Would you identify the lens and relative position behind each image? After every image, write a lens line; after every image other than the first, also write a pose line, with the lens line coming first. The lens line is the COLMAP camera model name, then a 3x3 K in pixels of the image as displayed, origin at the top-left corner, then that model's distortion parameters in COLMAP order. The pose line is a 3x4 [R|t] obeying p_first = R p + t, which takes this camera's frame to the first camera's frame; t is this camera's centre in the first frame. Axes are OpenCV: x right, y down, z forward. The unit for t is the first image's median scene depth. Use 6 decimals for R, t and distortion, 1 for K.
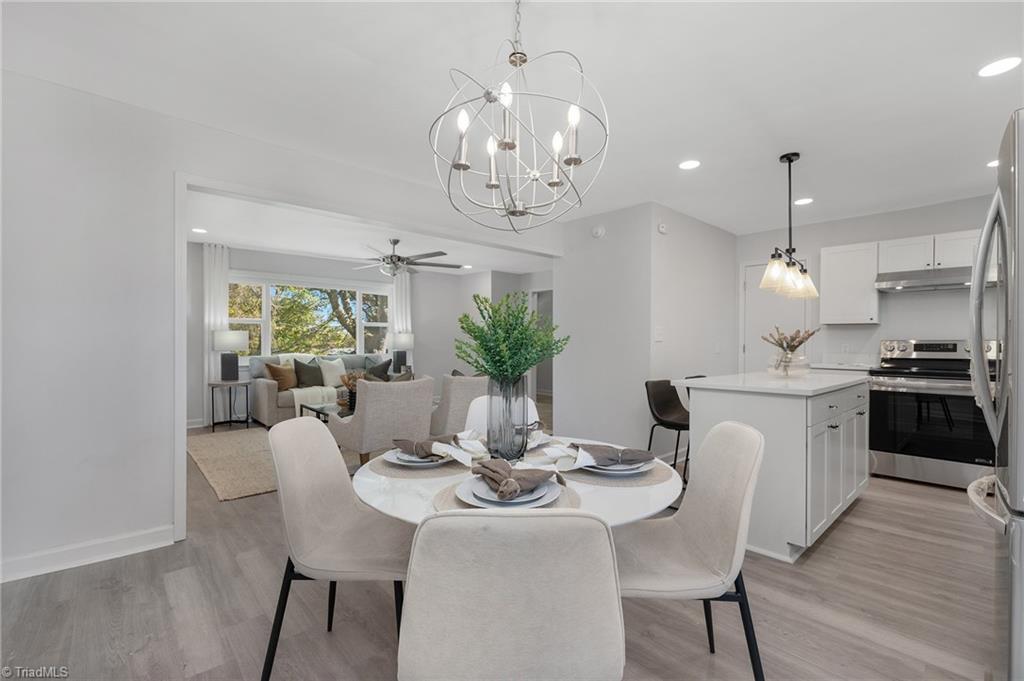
lens RADIAL K [[420.9, 0, 512.1], [0, 420.9, 345.5], [0, 0, 1]] dist [-0.001488, -0.000054]
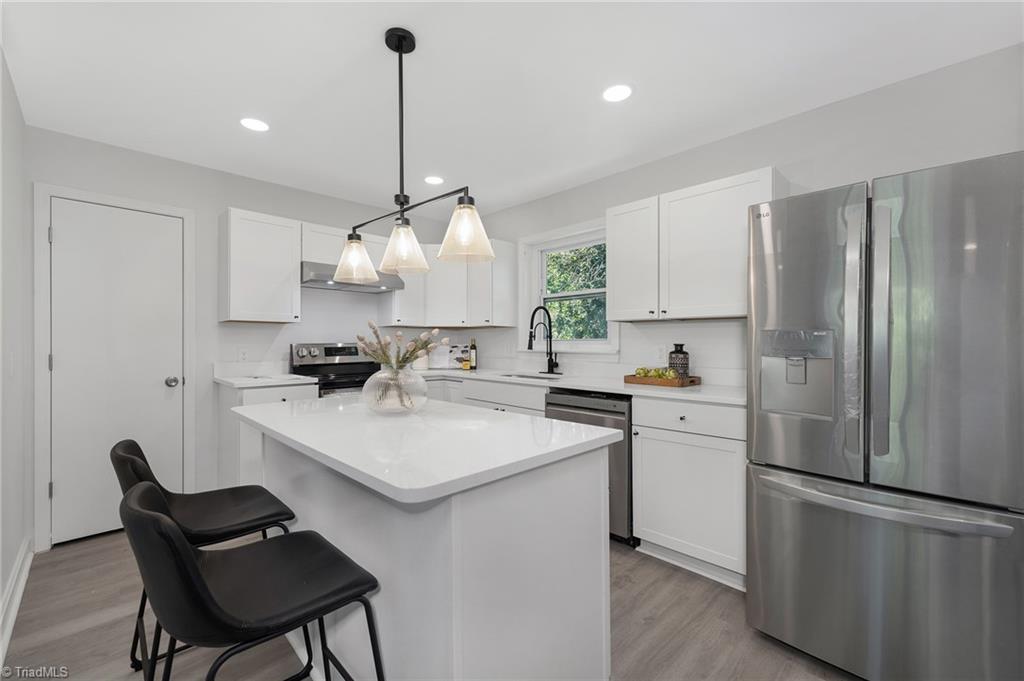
lens RADIAL K [[420.9, 0, 512.0], [0, 420.9, 343.1], [0, 0, 1]] dist [-0.001488, -0.000054]
pose [[-0.050180, -0.004464, 0.998730, 0.044532], [-0.001510, 0.999989, 0.004394, -0.018527], [-0.998739, -0.001287, -0.050186, 0.680452]]
